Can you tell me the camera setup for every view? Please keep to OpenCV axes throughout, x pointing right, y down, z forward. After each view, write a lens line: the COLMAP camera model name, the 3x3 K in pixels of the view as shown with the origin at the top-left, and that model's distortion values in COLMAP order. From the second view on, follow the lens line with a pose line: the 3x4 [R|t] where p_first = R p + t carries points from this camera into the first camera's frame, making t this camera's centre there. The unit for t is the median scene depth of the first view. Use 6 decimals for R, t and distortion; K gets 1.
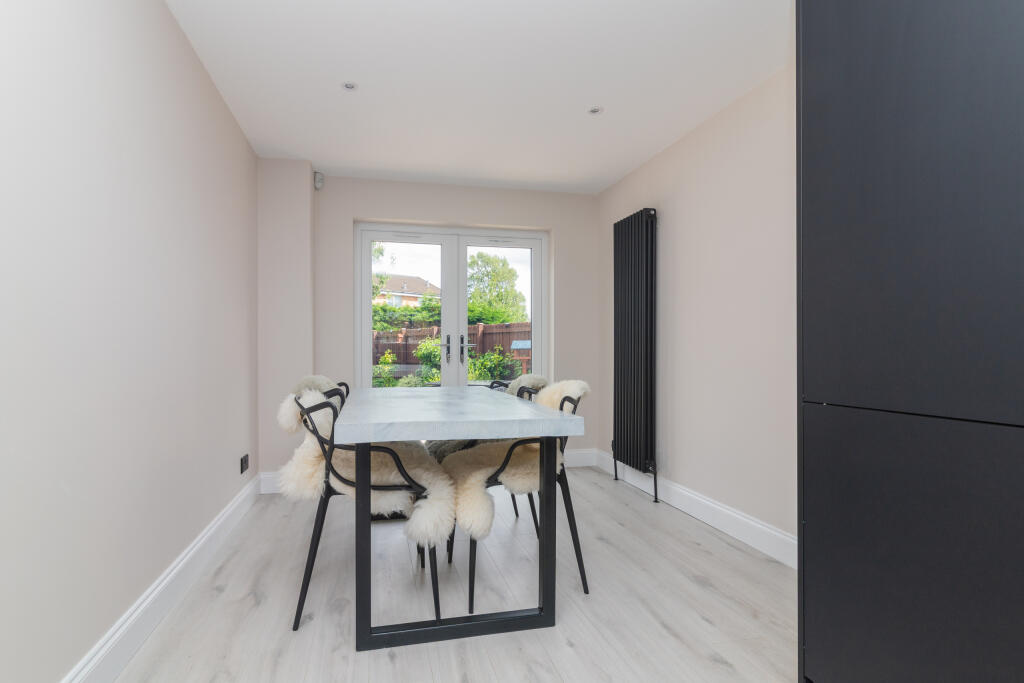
lens RADIAL K [[550.9, 0, 510.4], [0, 550.9, 352.6], [0, 0, 1]] dist [-0.000655, -0.000178]
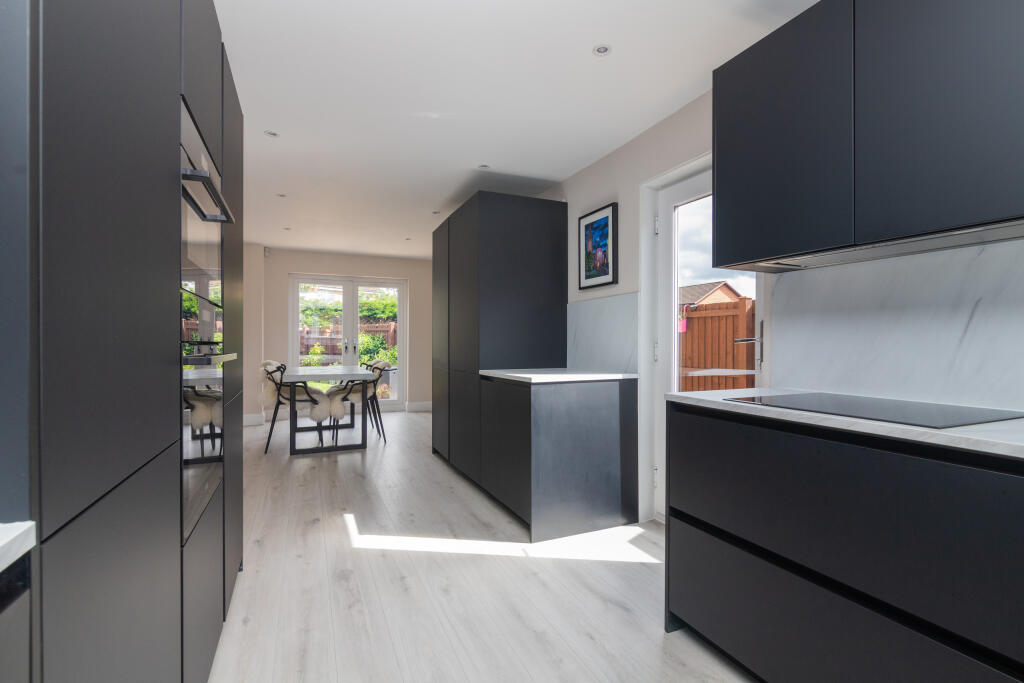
lens RADIAL K [[469.4, 0, 525.5], [0, 469.4, 341.1], [0, 0, 1]] dist [-0.000184, -0.000137]
pose [[0.980977, 0.003257, 0.194099, 0.378736], [-0.001992, 0.999975, -0.006714, -0.032950], [-0.194116, 0.006200, 0.980959, -1.388863]]
